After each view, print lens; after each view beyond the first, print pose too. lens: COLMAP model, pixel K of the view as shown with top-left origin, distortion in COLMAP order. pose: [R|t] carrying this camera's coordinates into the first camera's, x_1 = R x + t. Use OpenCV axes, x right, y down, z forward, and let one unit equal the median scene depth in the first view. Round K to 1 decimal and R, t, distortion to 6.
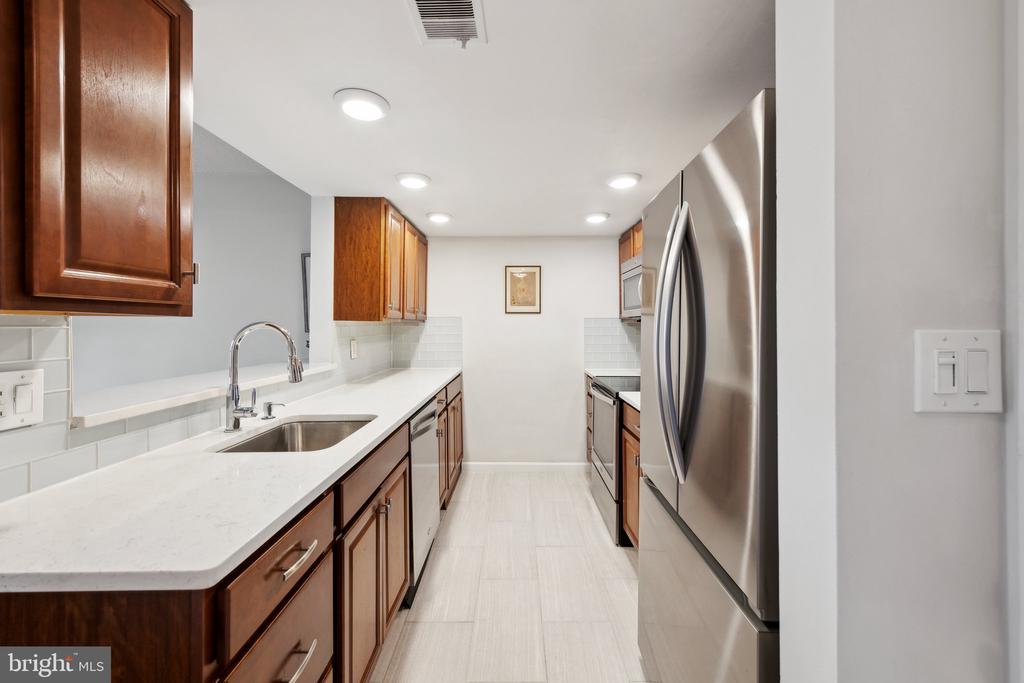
lens RADIAL K [[404.0, 0, 517.5], [0, 404.0, 324.3], [0, 0, 1]] dist [0.012628, -0.003152]
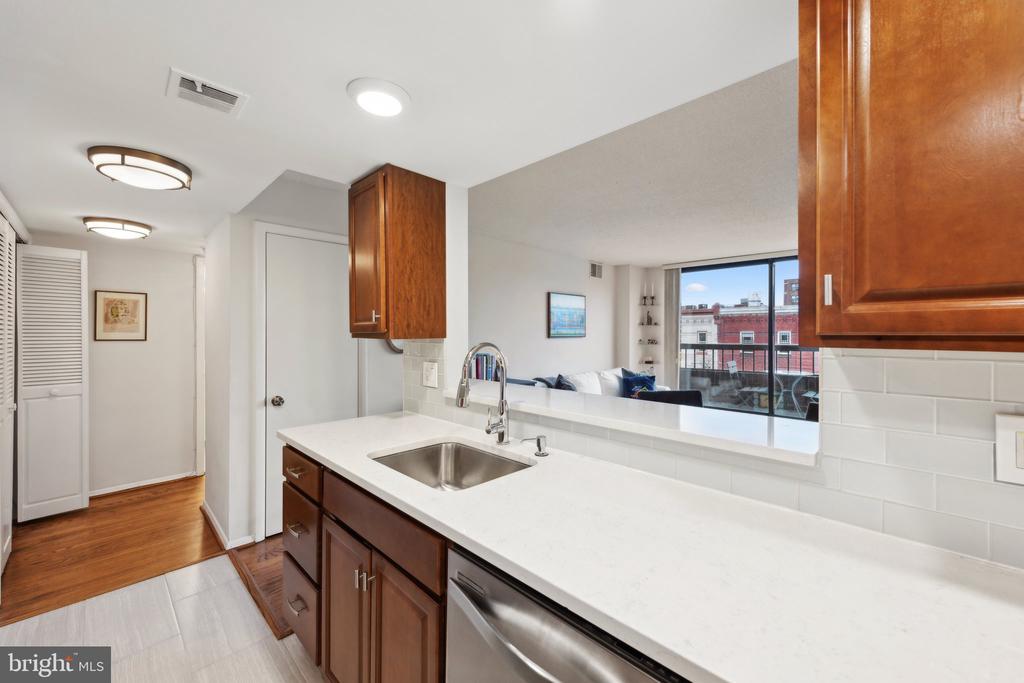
lens RADIAL K [[404.0, 0, 520.8], [0, 404.0, 334.4], [0, 0, 1]] dist [0.012628, -0.003152]
pose [[-0.696652, 0.002031, -0.717406, 0.018488], [0.001901, 0.999998, 0.000985, -0.015087], [0.717407, -0.000677, -0.696654, 0.998570]]
